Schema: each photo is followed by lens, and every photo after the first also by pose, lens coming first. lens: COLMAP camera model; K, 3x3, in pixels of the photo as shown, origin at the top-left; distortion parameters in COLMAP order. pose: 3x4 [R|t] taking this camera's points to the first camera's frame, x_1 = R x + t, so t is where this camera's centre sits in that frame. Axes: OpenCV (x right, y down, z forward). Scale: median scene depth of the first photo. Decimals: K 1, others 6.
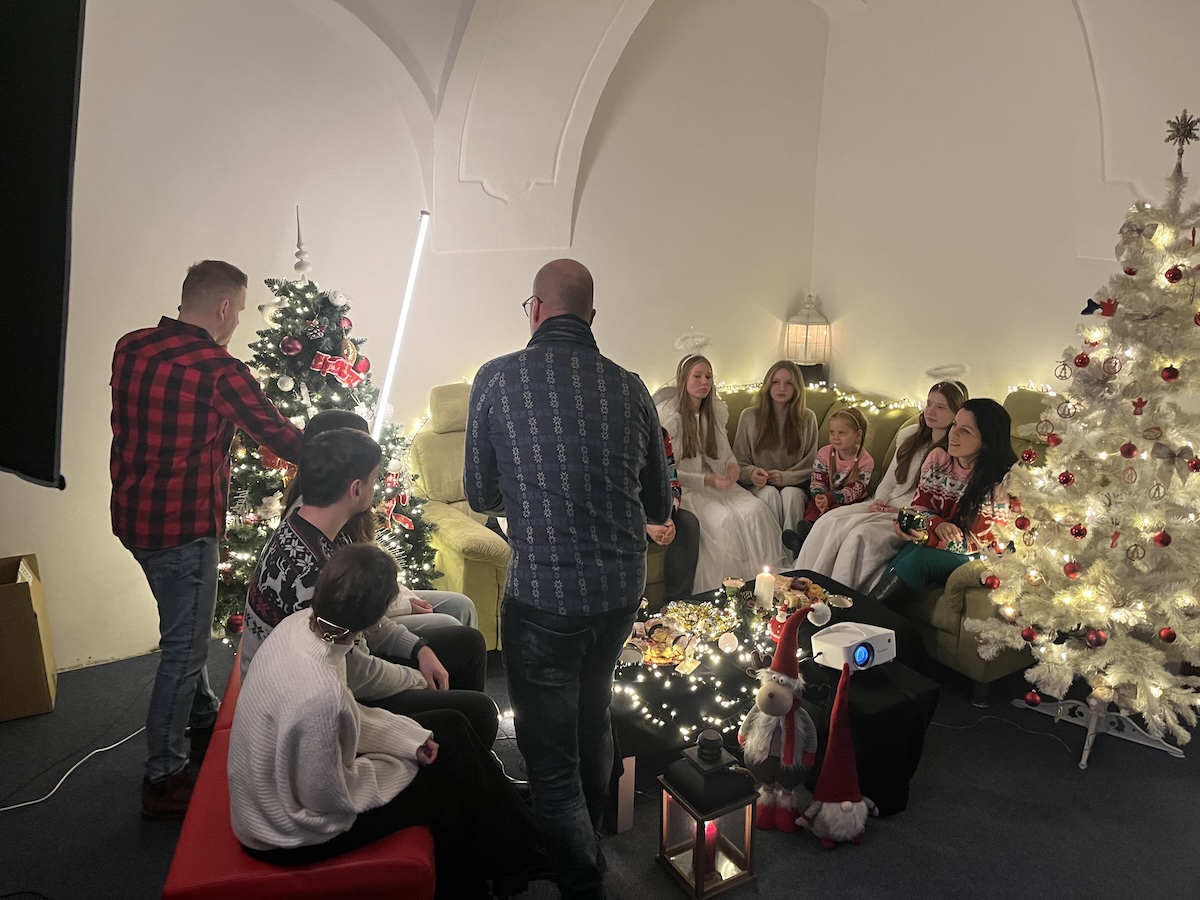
lens RADIAL K [[907.4, 0, 593.8], [0, 907.4, 448.3], [0, 0, 1]] dist [0.018700, -0.012363]
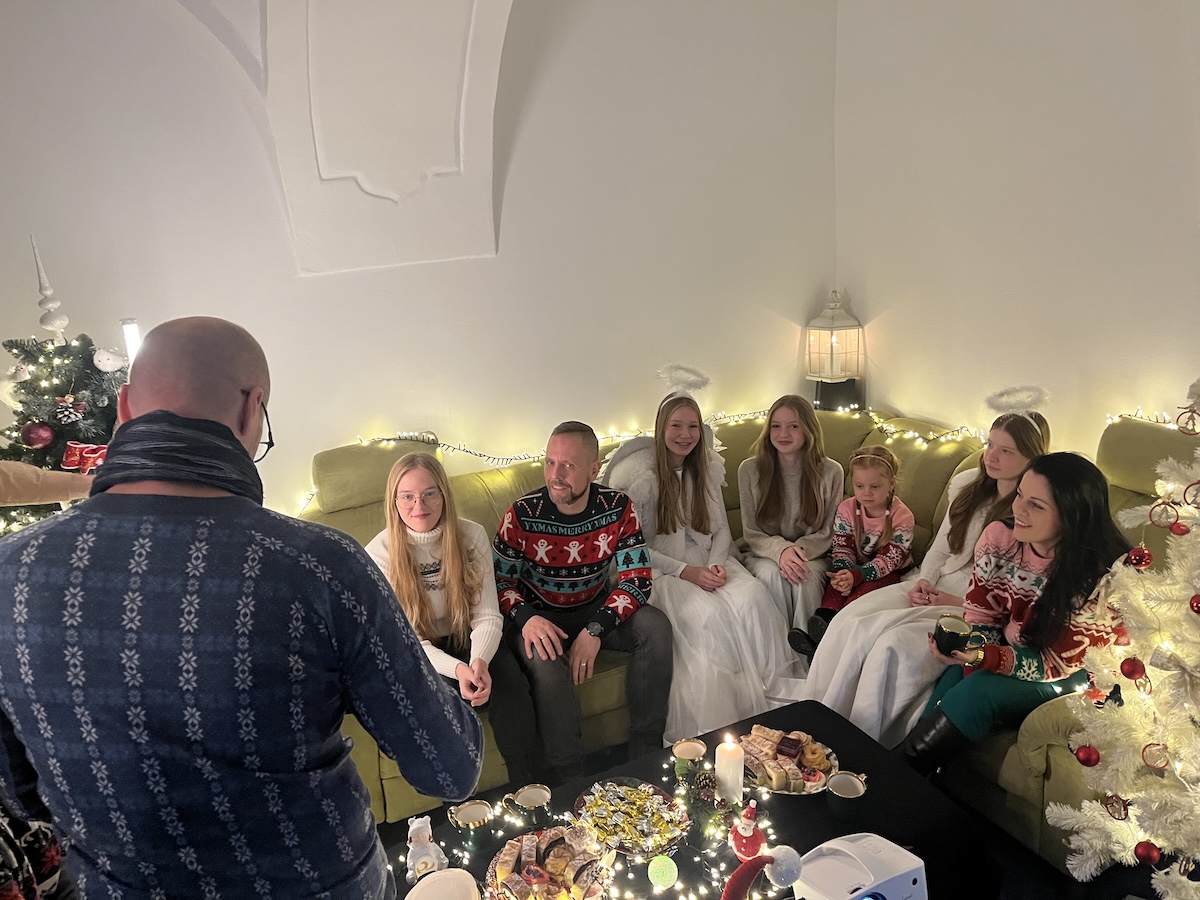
lens RADIAL K [[907.4, 0, 603.1], [0, 907.4, 445.8], [0, 0, 1]] dist [0.018700, -0.012363]
pose [[0.994838, -0.047091, -0.089884, 0.131980], [0.048846, 0.998654, 0.017431, -0.075274], [0.088942, -0.021731, 0.995800, 0.265828]]
